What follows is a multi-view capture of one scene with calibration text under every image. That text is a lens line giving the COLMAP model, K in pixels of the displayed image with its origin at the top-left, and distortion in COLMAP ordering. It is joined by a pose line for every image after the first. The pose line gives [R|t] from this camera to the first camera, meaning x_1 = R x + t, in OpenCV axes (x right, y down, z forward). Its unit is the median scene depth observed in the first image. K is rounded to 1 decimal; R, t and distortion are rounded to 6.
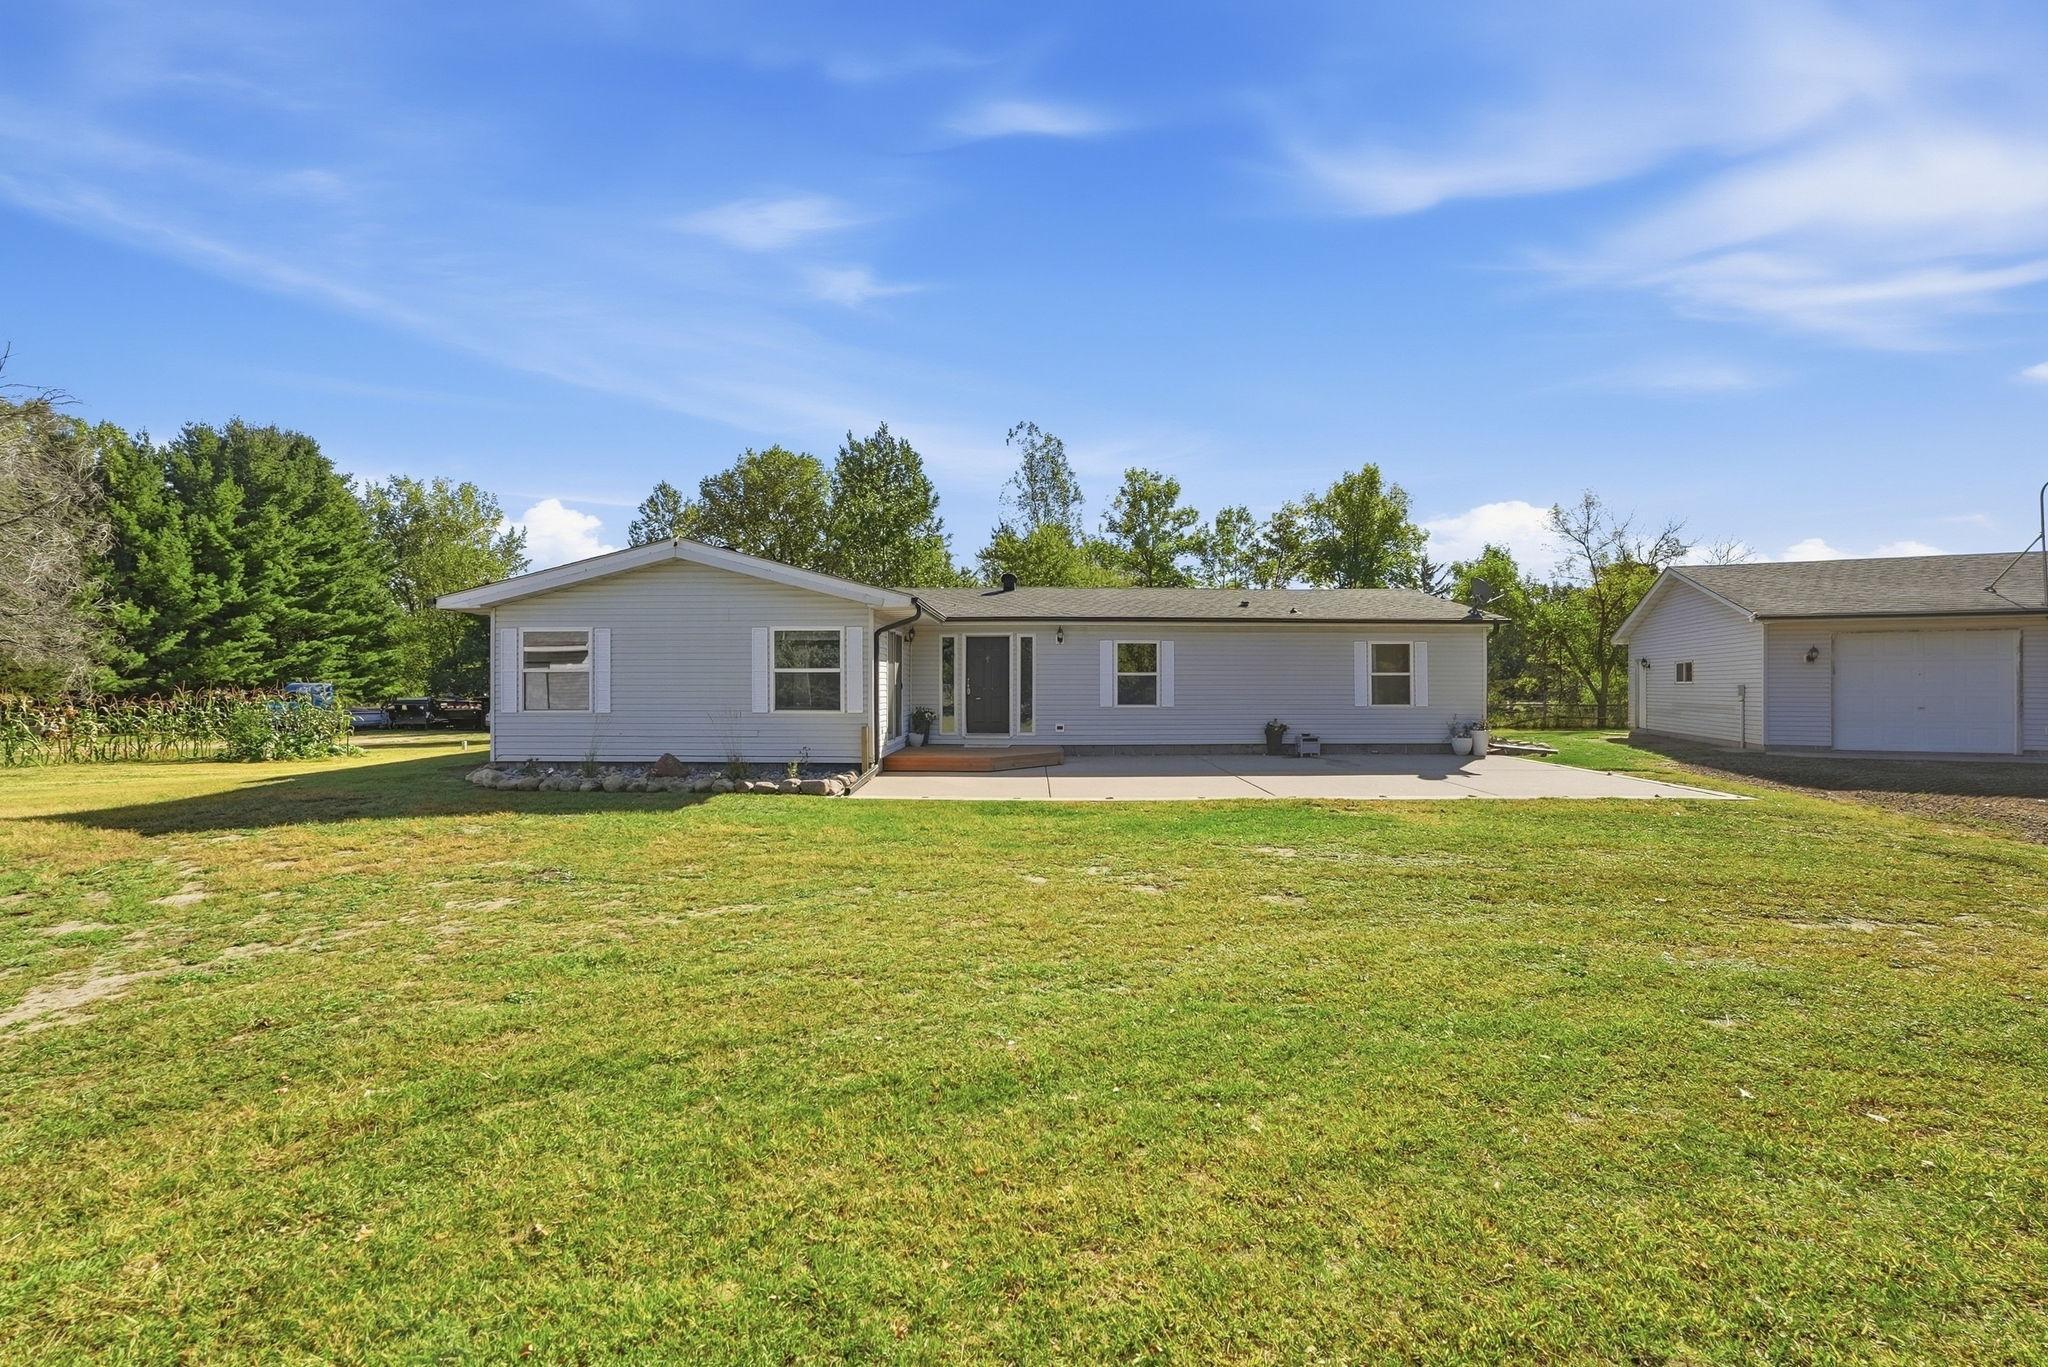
lens RADIAL K [[855.4, 0, 1025.7], [0, 855.4, 679.3], [0, 0, 1]] dist [-0.000025, 0.000278]
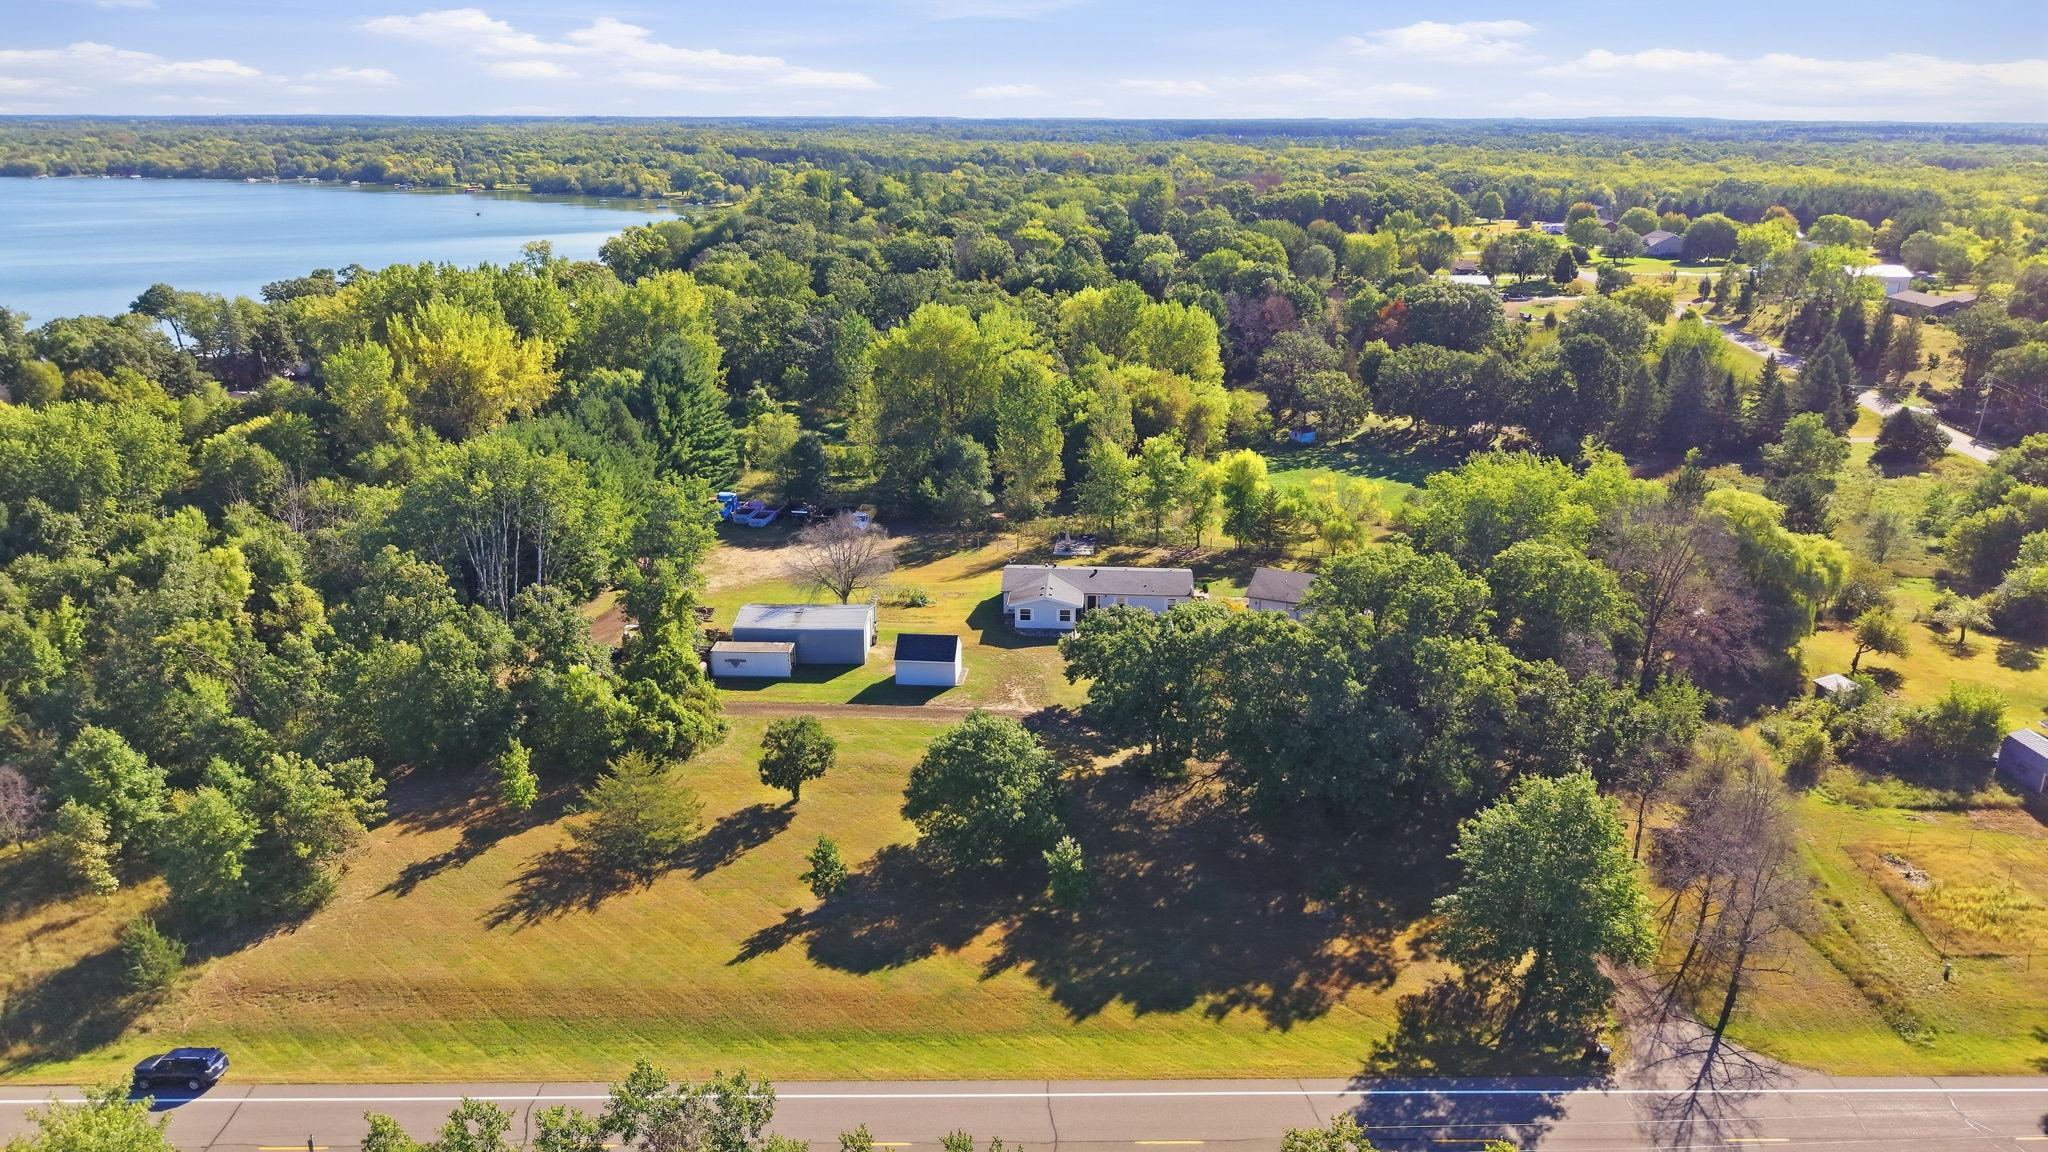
lens RADIAL K [[1370.6, 0, 1031.8], [0, 1370.6, 598.3], [0, 0, 1]] dist [0.029040, -0.030906]
pose [[0.999213, 0.013994, -0.037113, -0.032521], [-0.000364, 0.938883, 0.344235, -0.888661], [0.039662, -0.343951, 0.938150, -2.080051]]
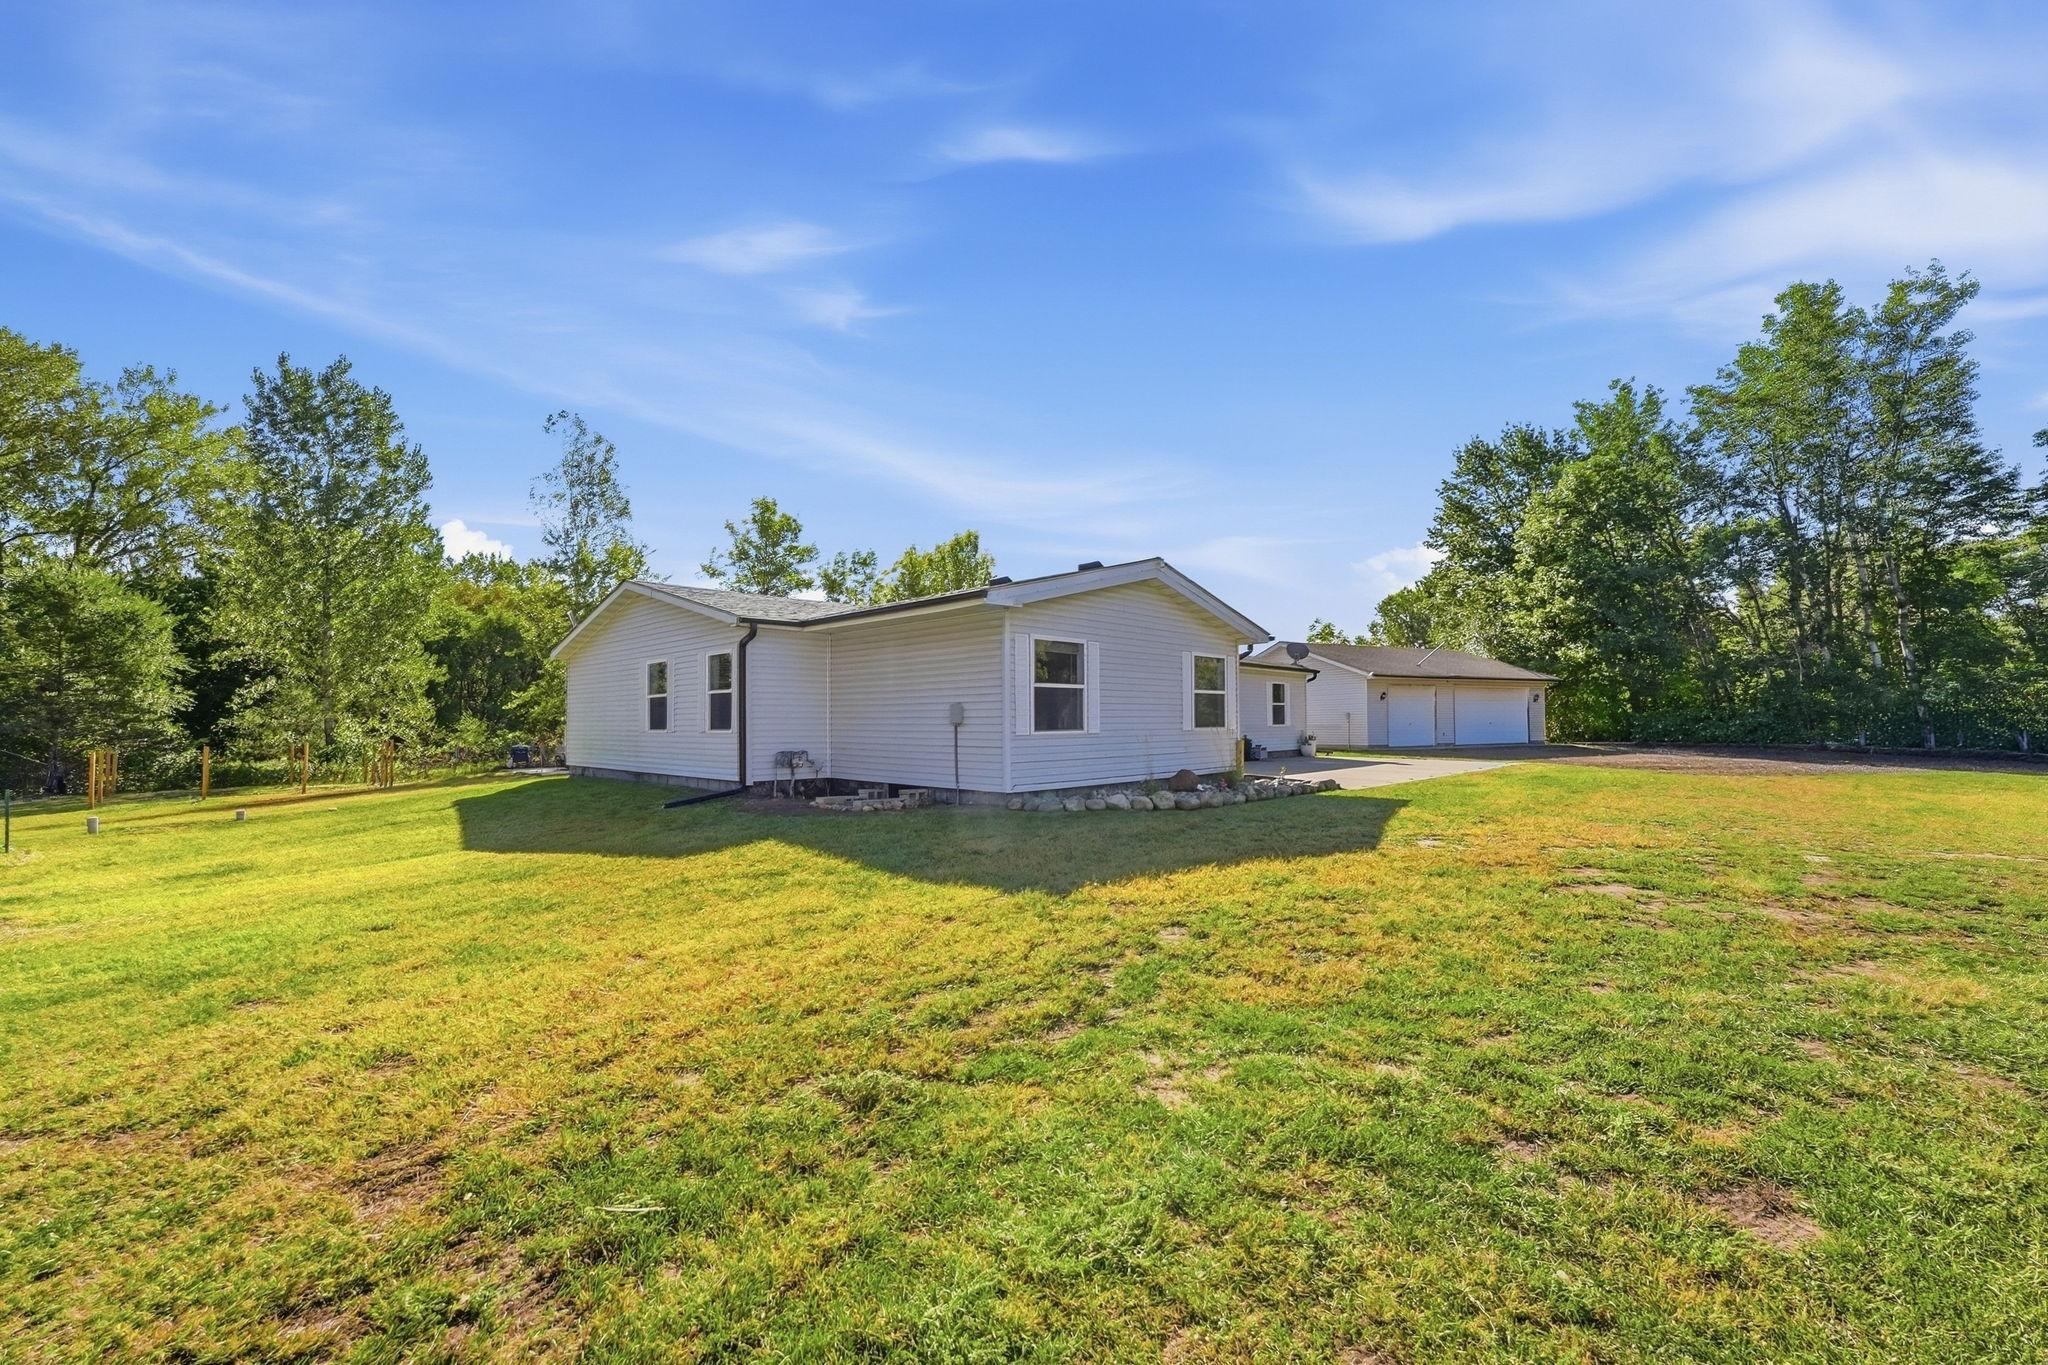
lens RADIAL K [[818.3, 0, 1017.5], [0, 818.3, 682.4], [0, 0, 1]] dist [0.001441, 0.000342]
pose [[0.676655, 0.032657, 0.735576, -0.293521], [-0.003789, 0.999157, -0.040874, 0.005034], [-0.736291, 0.024871, 0.676208, 0.110120]]
